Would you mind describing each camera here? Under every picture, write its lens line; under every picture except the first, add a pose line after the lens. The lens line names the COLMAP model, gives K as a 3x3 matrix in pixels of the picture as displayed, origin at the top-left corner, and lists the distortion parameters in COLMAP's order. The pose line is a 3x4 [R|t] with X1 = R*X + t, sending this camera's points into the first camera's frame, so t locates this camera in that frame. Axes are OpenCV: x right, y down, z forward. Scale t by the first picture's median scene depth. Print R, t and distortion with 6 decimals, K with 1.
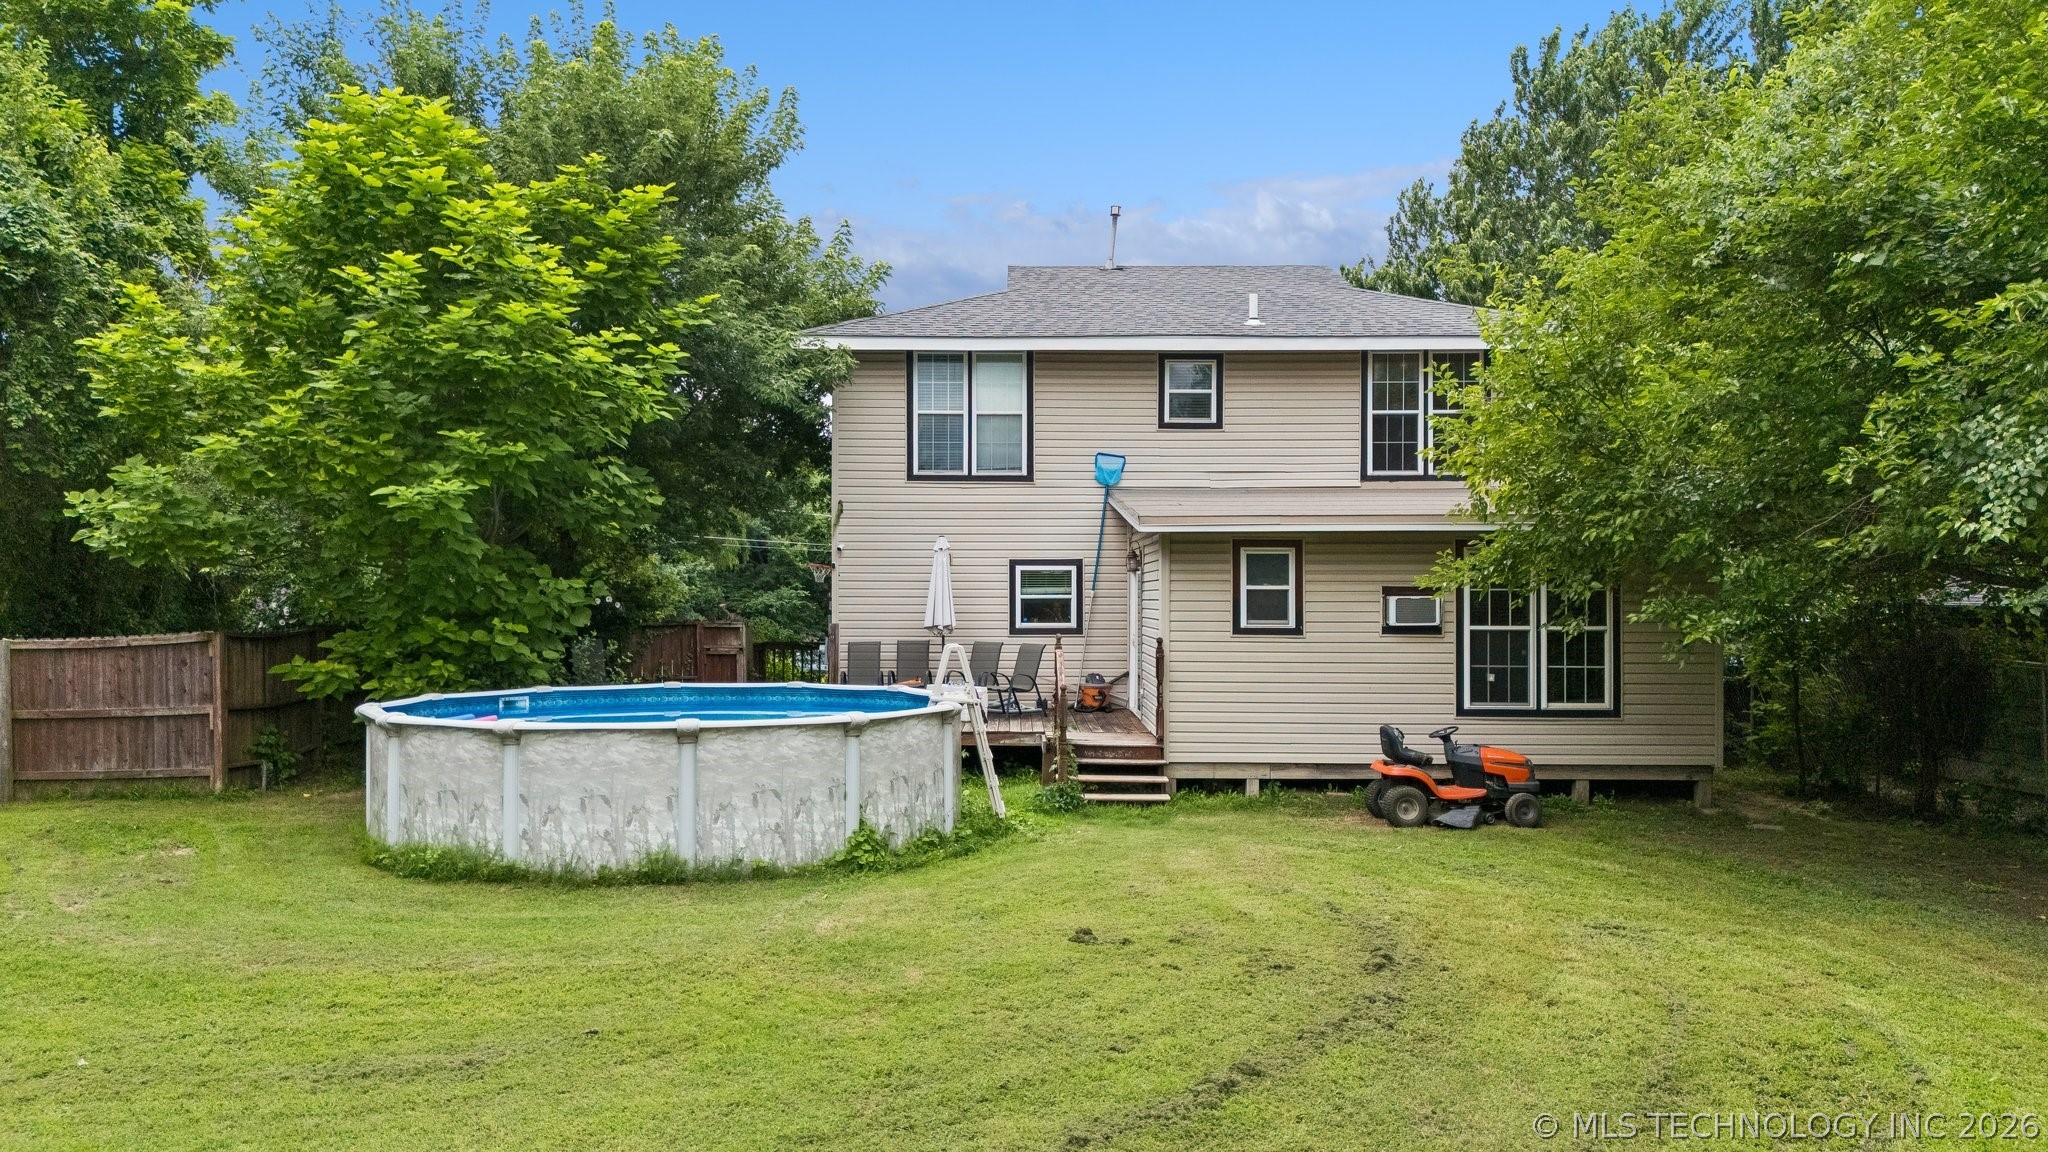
lens RADIAL K [[1555.3, 0, 1017.6], [0, 1555.3, 579.3], [0, 0, 1]] dist [0.063020, -0.022378]
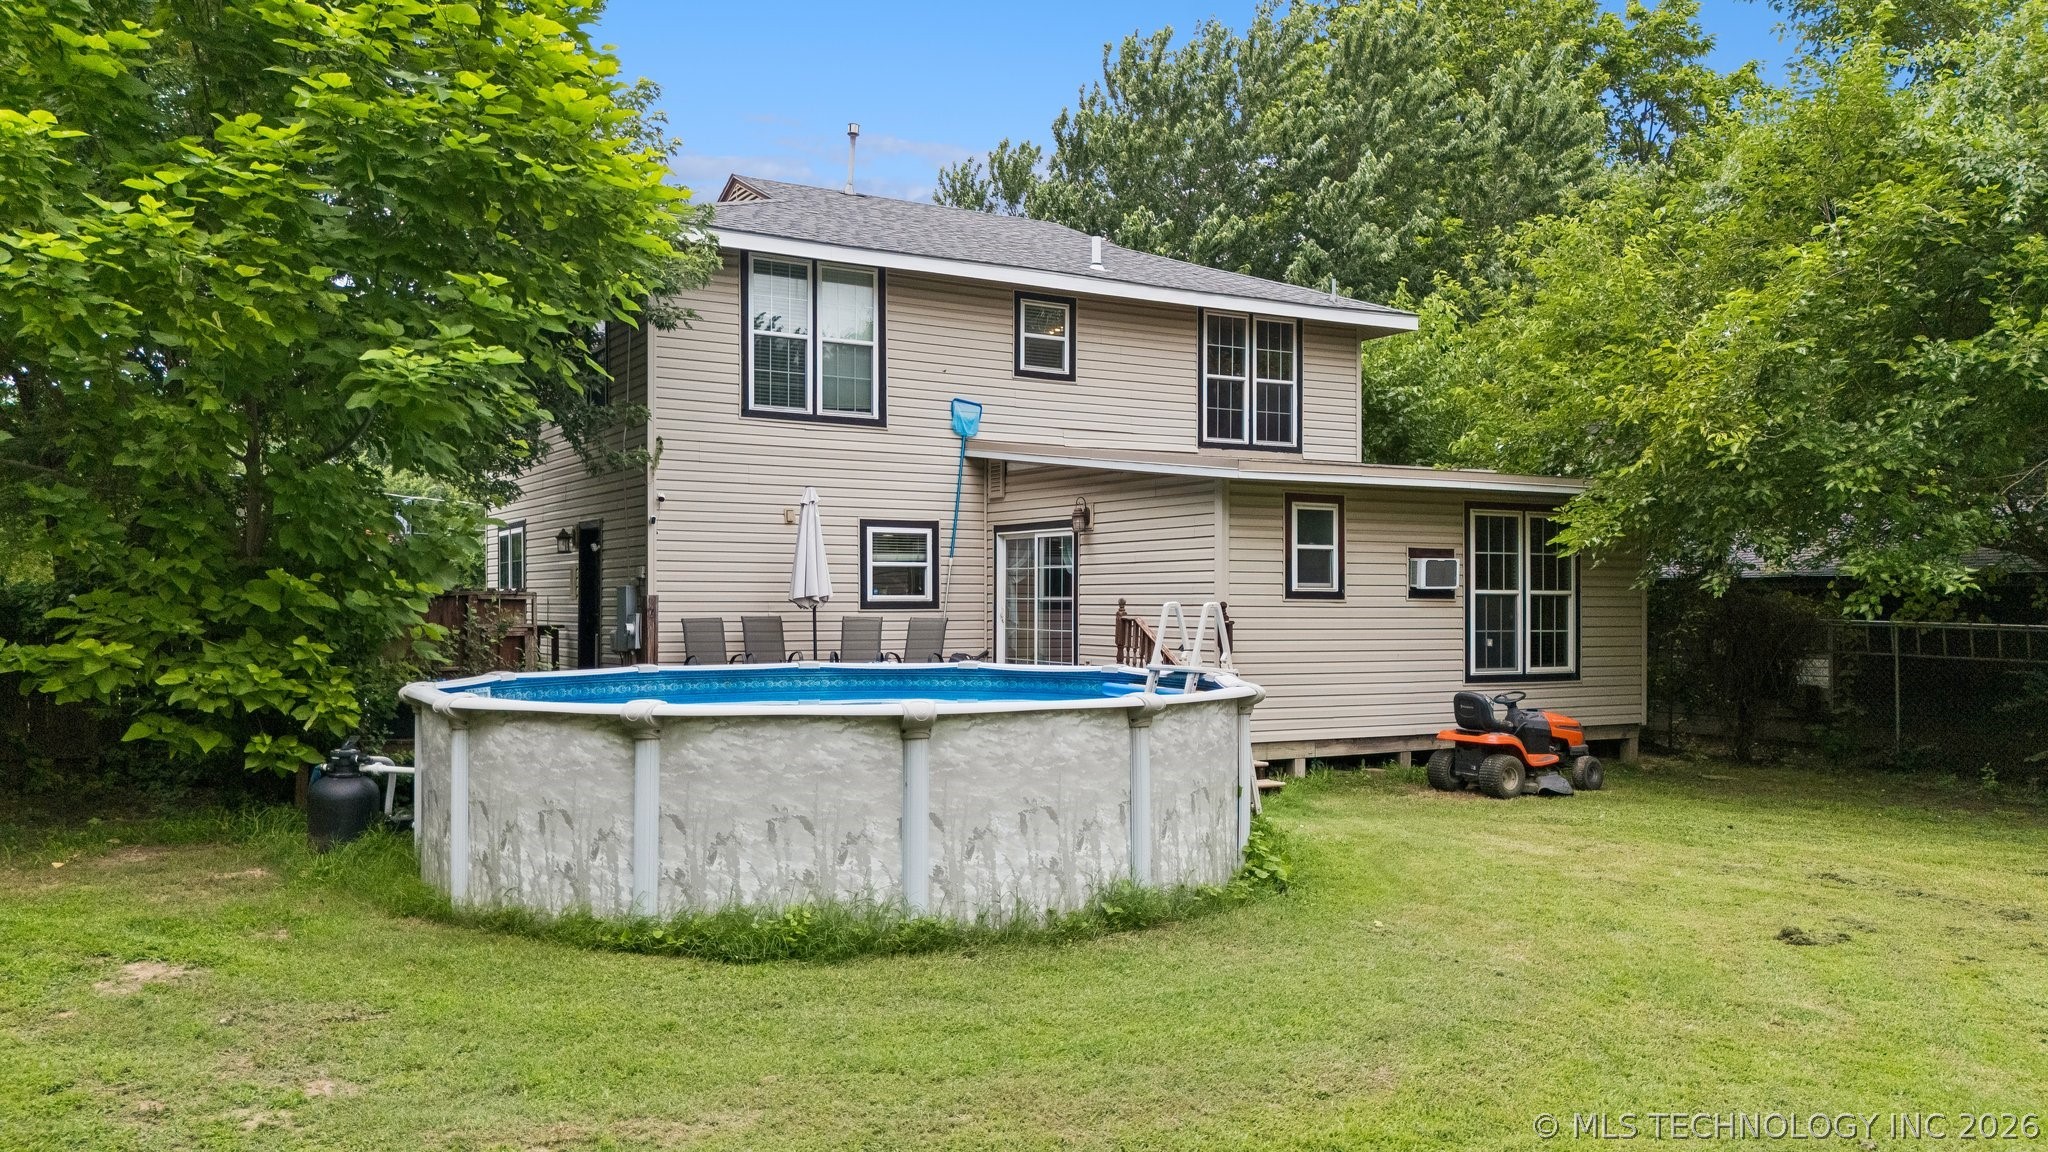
lens RADIAL K [[1555.3, 0, 1018.1], [0, 1555.3, 576.3], [0, 0, 1]] dist [0.063020, -0.022378]
pose [[0.857278, 0.010000, 0.514757, -0.453866], [-0.005765, 0.999935, -0.009824, 0.032182], [-0.514822, 0.005455, 0.857280, 0.307885]]
